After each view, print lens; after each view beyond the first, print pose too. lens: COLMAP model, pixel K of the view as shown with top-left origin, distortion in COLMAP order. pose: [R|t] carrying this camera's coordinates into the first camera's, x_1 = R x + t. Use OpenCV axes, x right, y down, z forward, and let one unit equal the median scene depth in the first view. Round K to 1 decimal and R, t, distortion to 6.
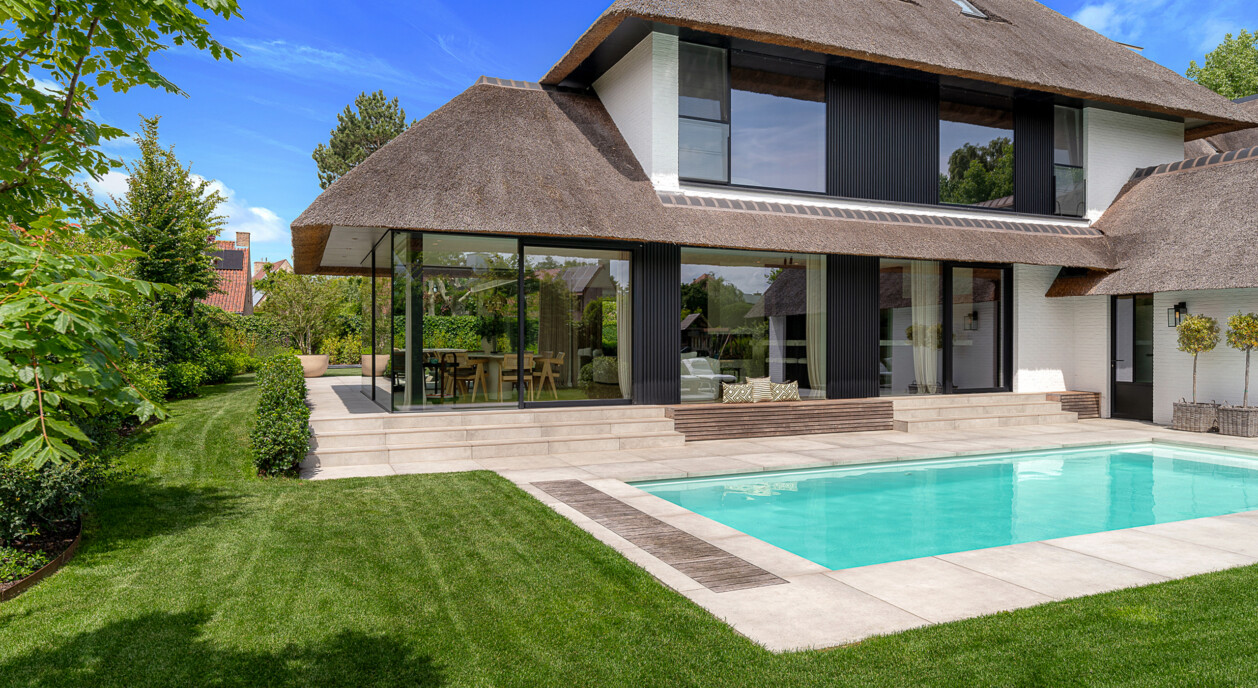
lens RADIAL K [[780.5, 0, 629.0], [0, 780.5, 344.0], [0, 0, 1]] dist [0.000385, 0.000382]
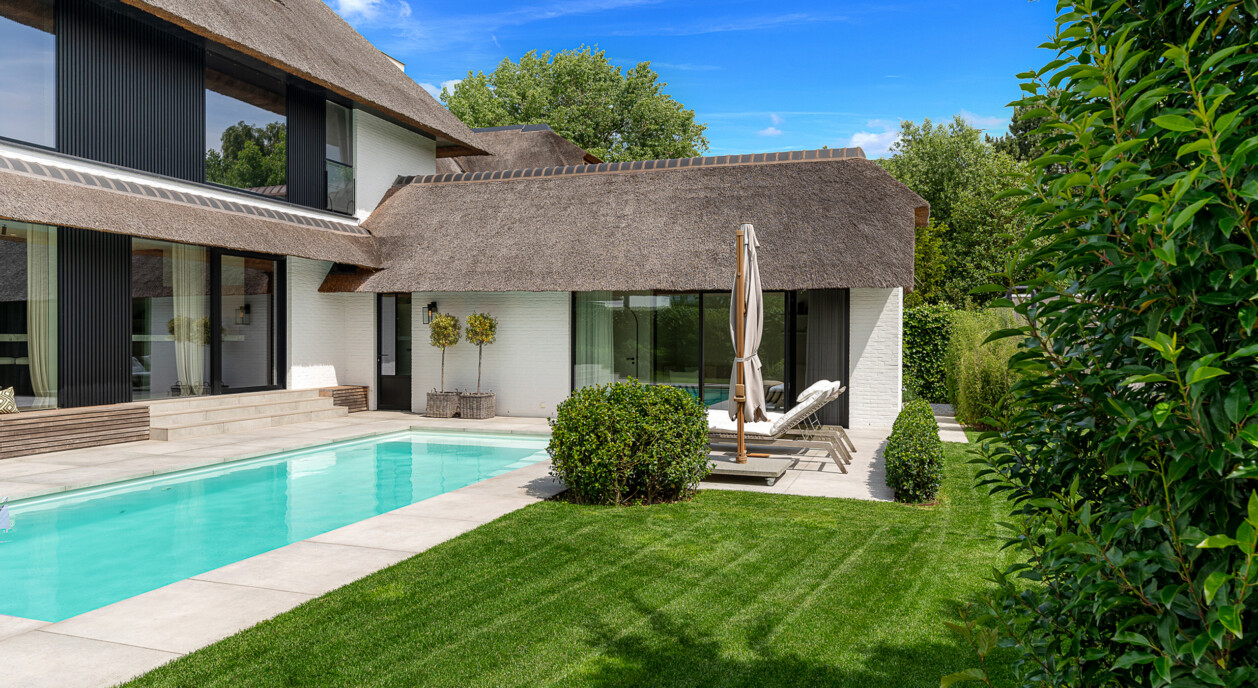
lens RADIAL K [[837.1, 0, 629.0], [0, 837.1, 344.0], [0, 0, 1]] dist [-0.001393, 0.000446]
pose [[0.667210, -0.003209, 0.744863, 0.006461], [-0.000923, 0.999986, 0.005135, -0.000004], [-0.744869, -0.004114, 0.667198, -0.002757]]
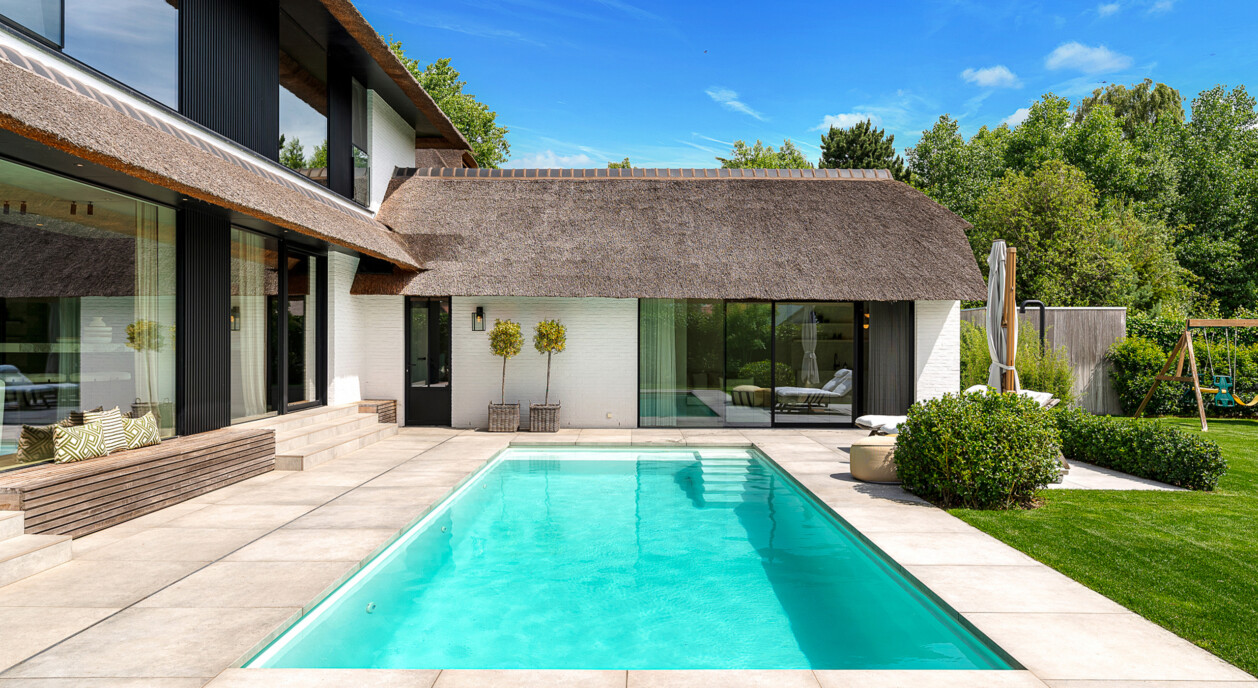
lens RADIAL K [[837.1, 0, 629.0], [0, 837.1, 344.0], [0, 0, 1]] dist [-0.001393, 0.000446]
pose [[0.399917, 0.000261, 0.916551, -0.231684], [0.000385, 1.000000, -0.000453, -0.004390], [-0.916551, 0.000534, 0.399917, 0.399078]]
